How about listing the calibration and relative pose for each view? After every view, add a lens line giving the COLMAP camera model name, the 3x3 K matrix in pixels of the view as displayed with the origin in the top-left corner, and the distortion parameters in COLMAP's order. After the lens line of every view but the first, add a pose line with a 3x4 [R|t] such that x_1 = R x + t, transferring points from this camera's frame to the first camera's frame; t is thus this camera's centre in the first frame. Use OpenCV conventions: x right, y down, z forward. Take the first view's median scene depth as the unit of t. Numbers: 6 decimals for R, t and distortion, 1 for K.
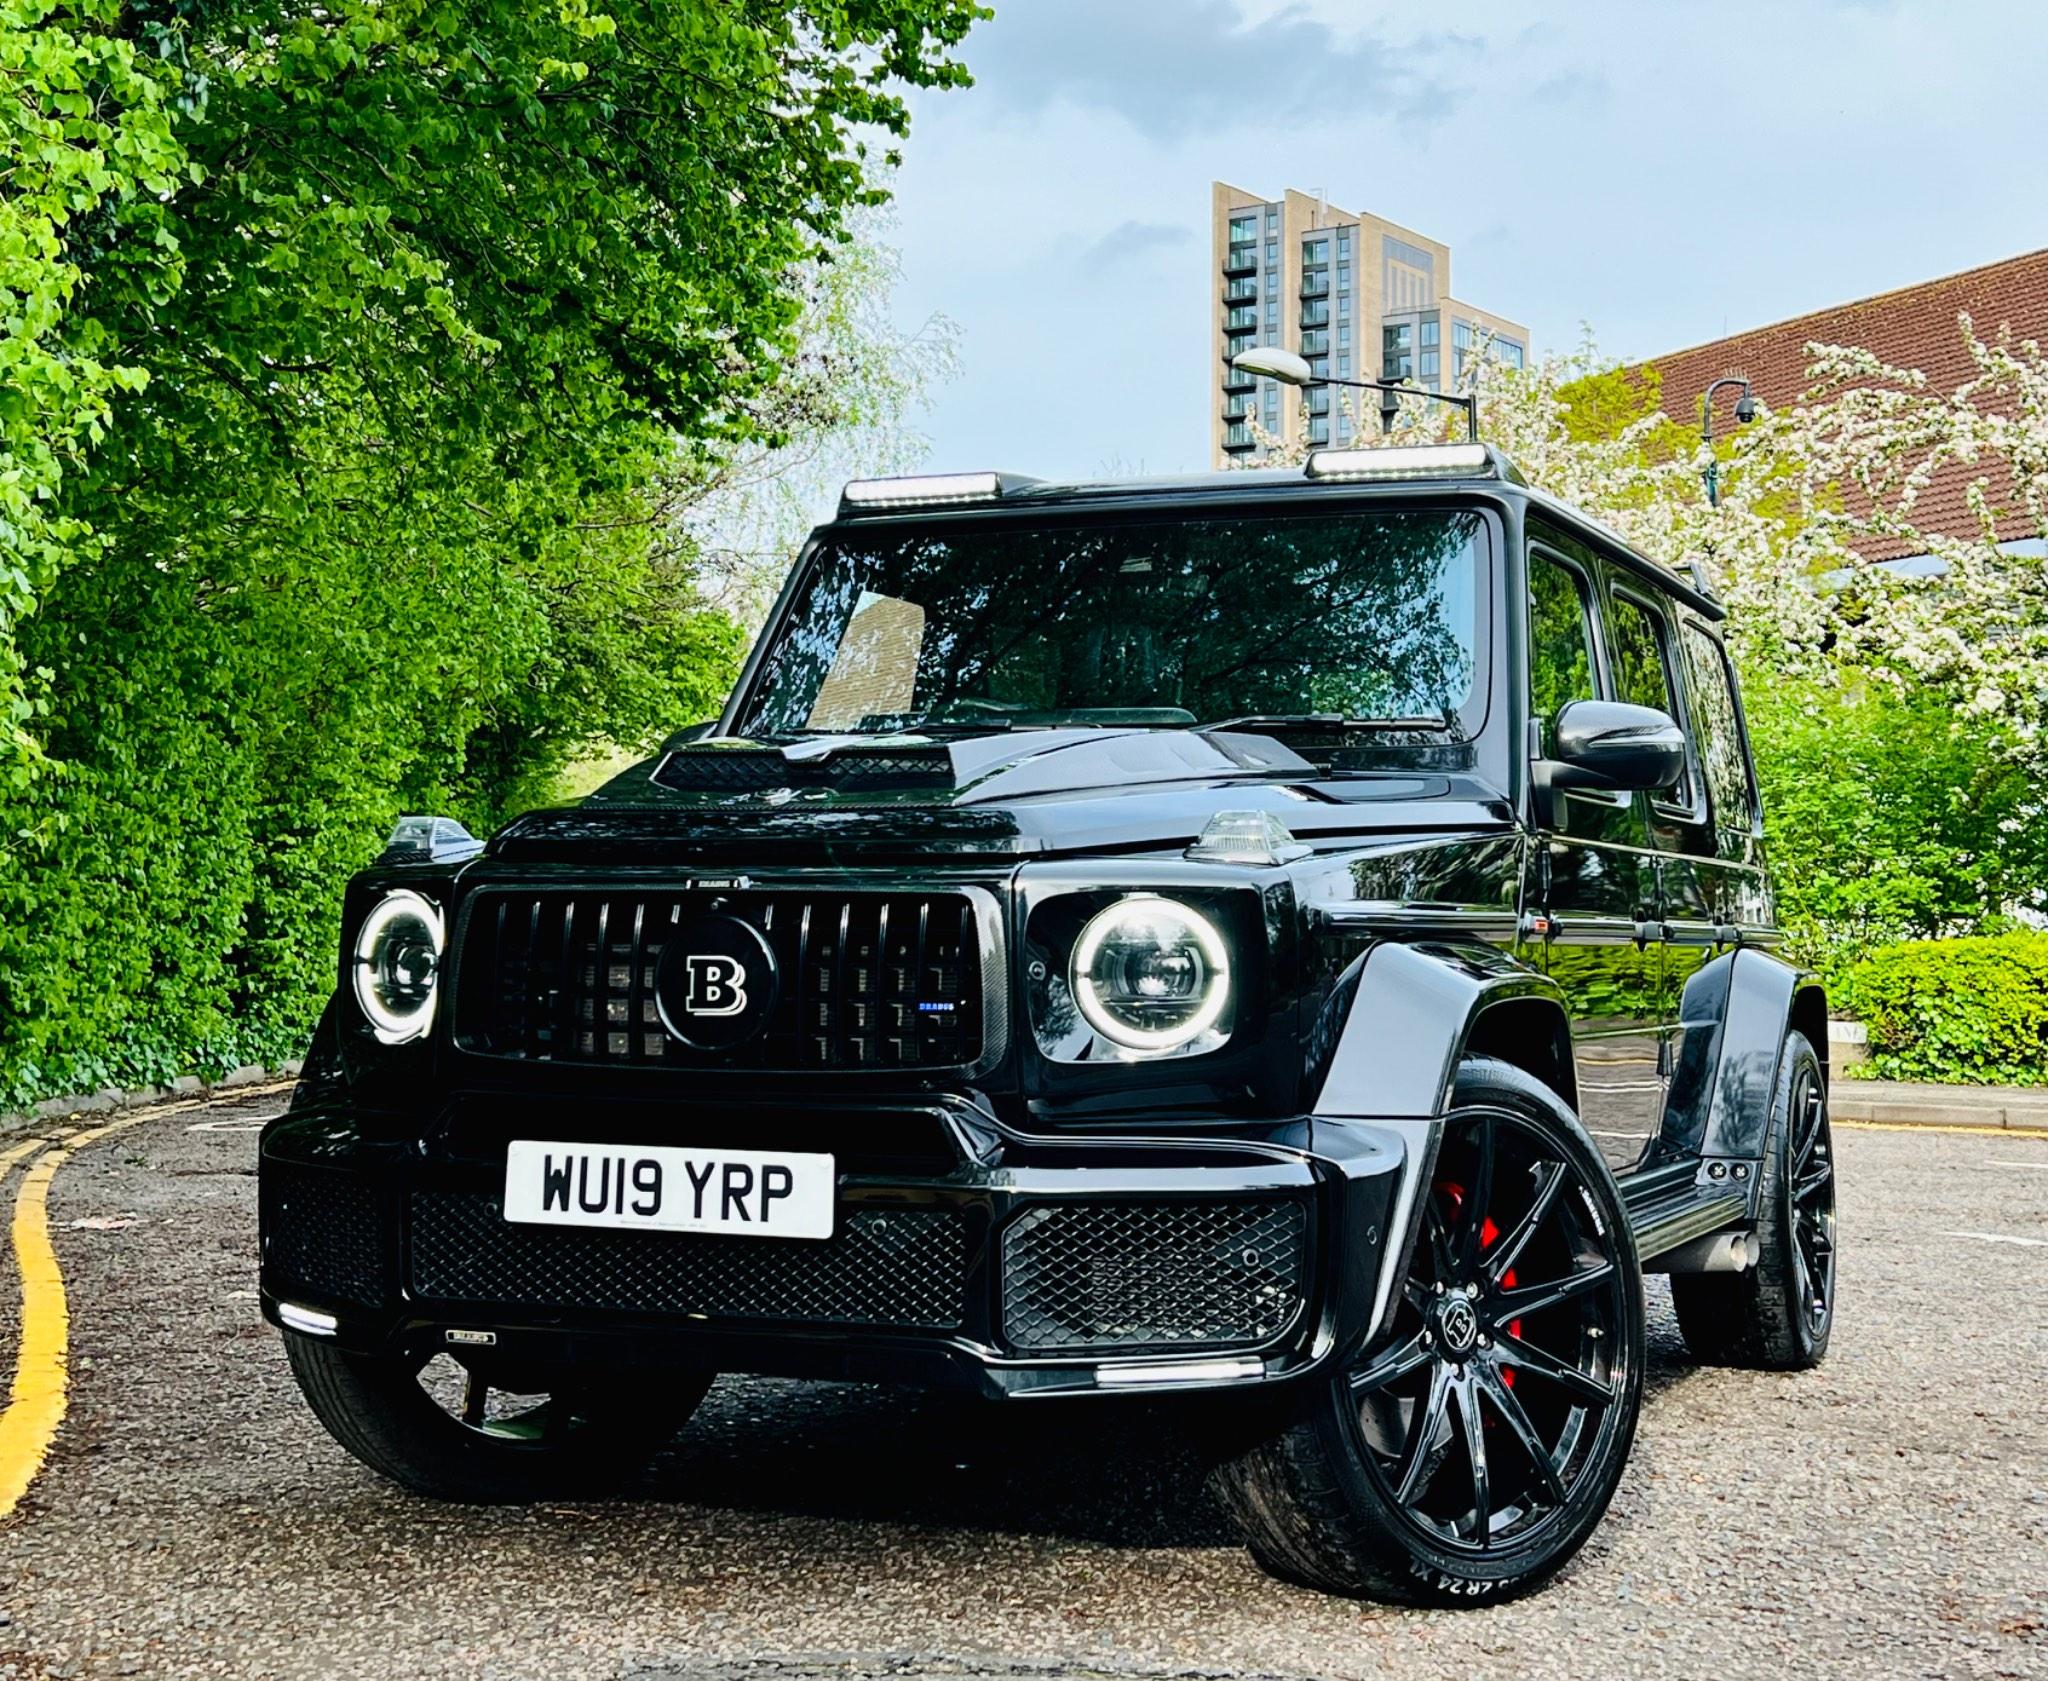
lens RADIAL K [[2721.0, 0, 978.8], [0, 2721.0, 843.4], [0, 0, 1]] dist [0.161735, -0.373526]
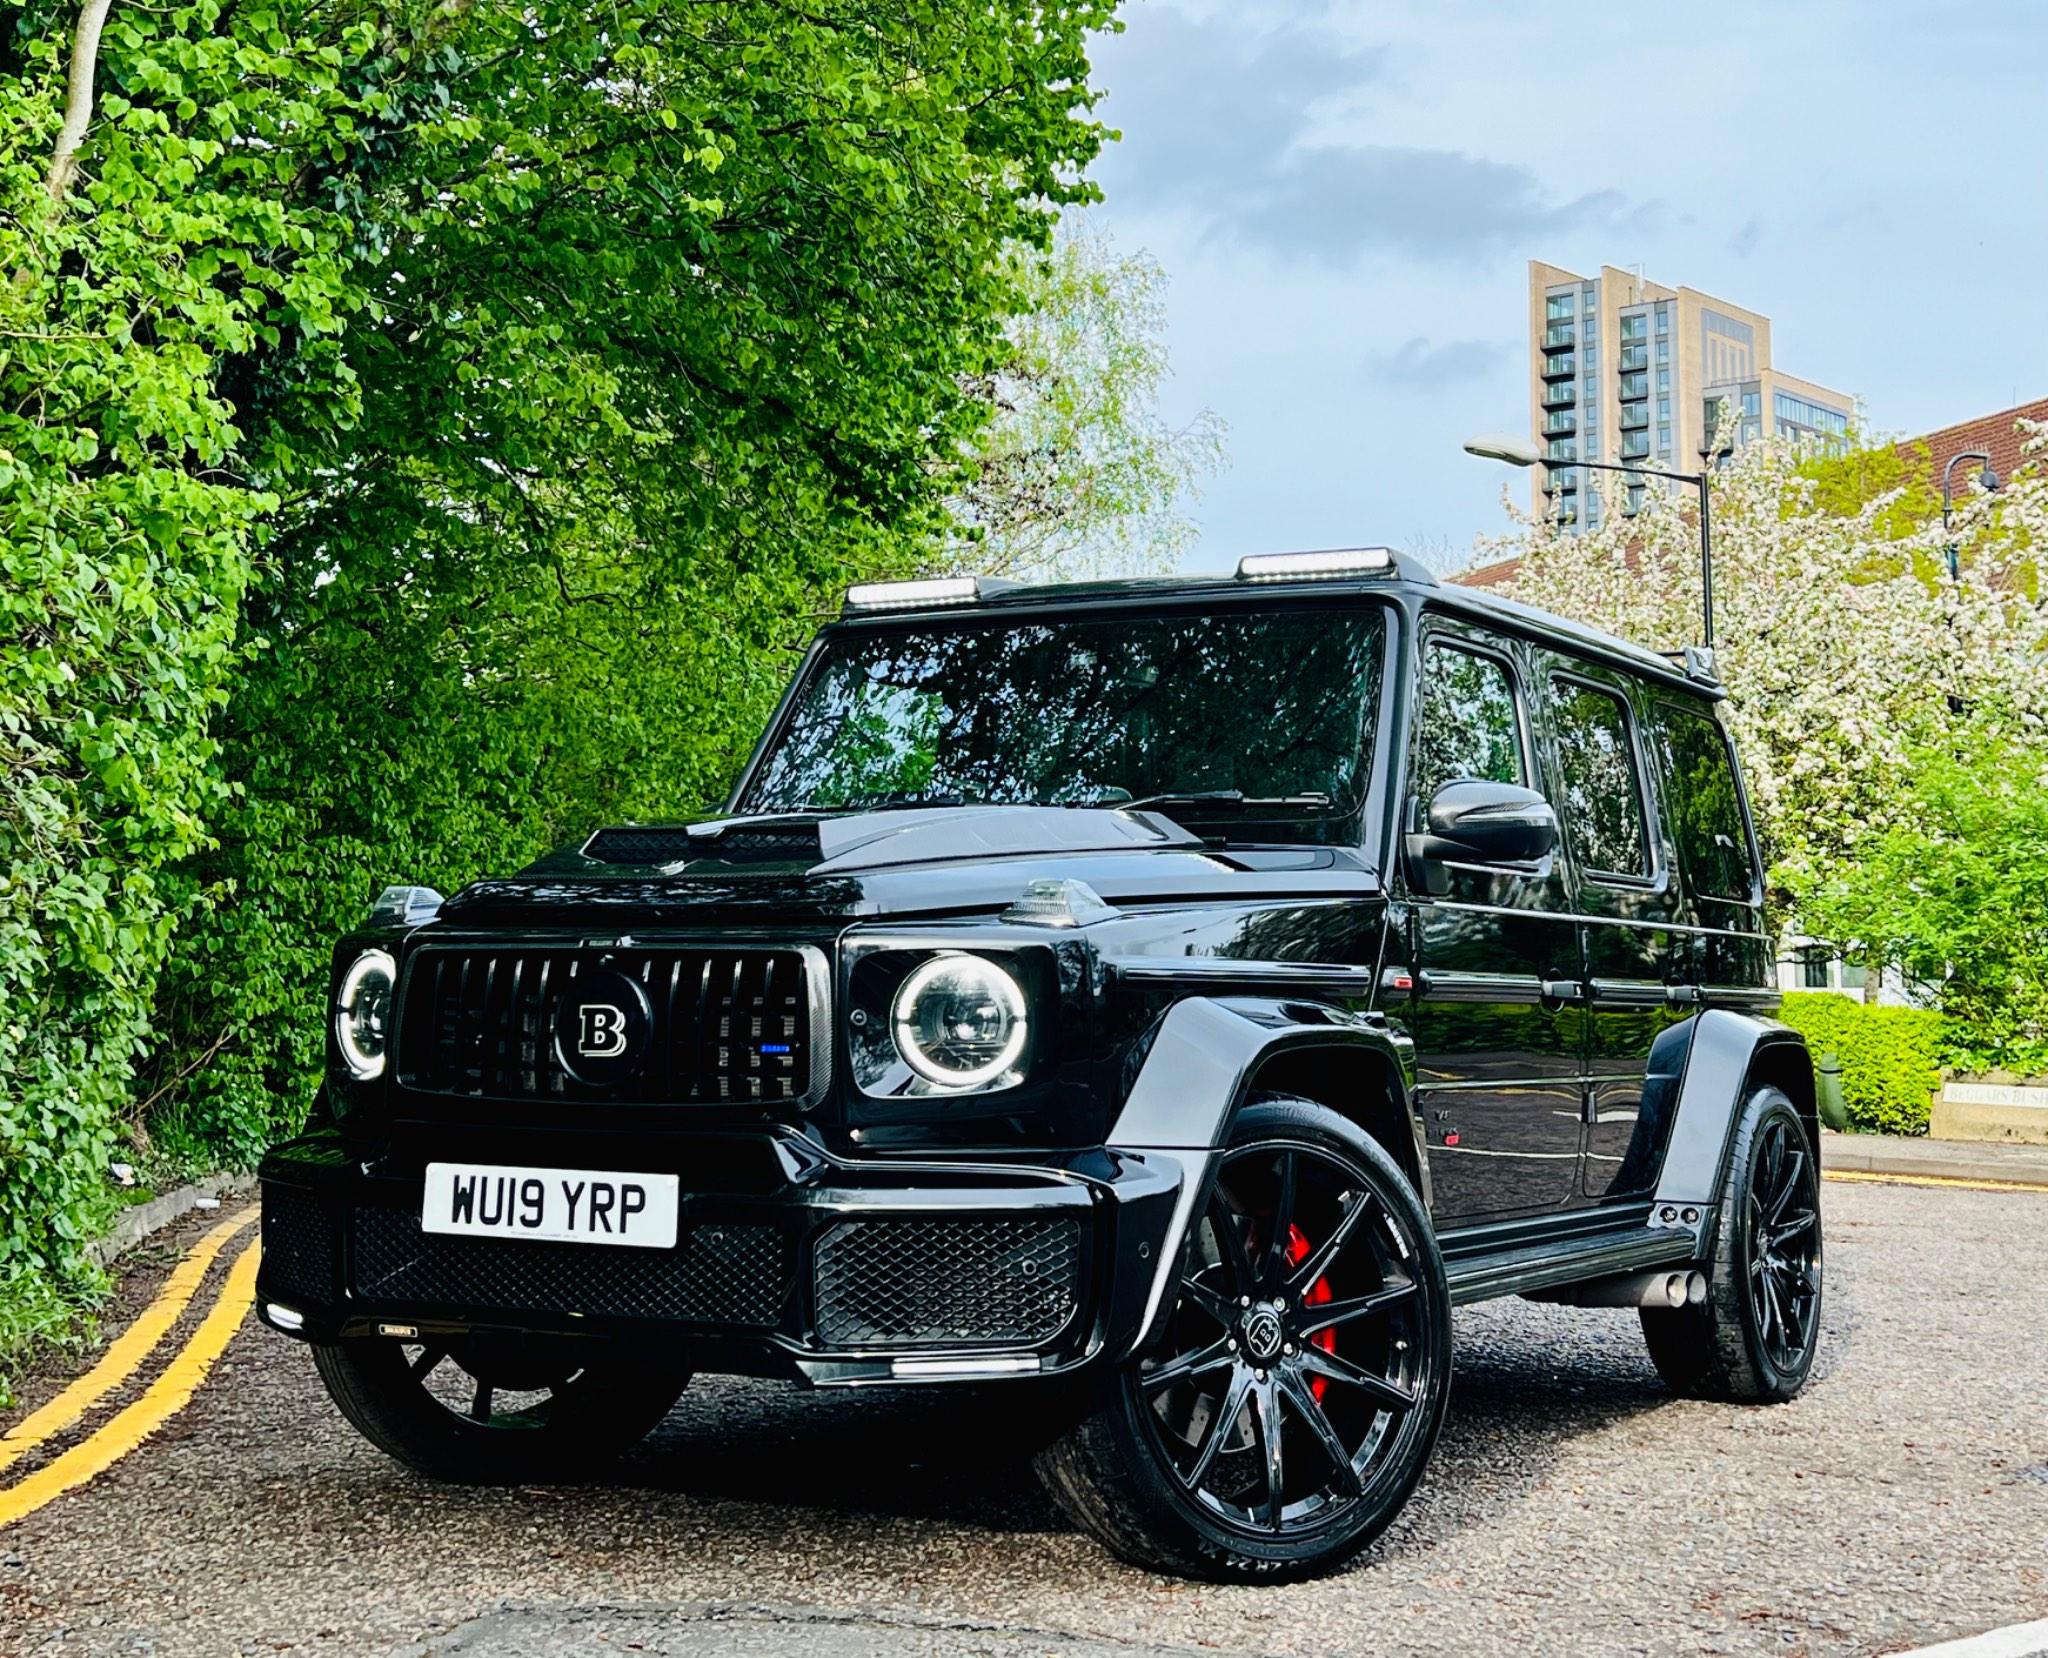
lens RADIAL K [[2634.4, 0, 1004.3], [0, 2634.4, 894.9], [0, 0, 1]] dist [0.177903, -0.459858]
pose [[0.994249, -0.000794, -0.107092, 0.180216], [0.000065, 0.999977, -0.006809, 0.001778], [0.107095, 0.006763, 0.994226, -0.094742]]
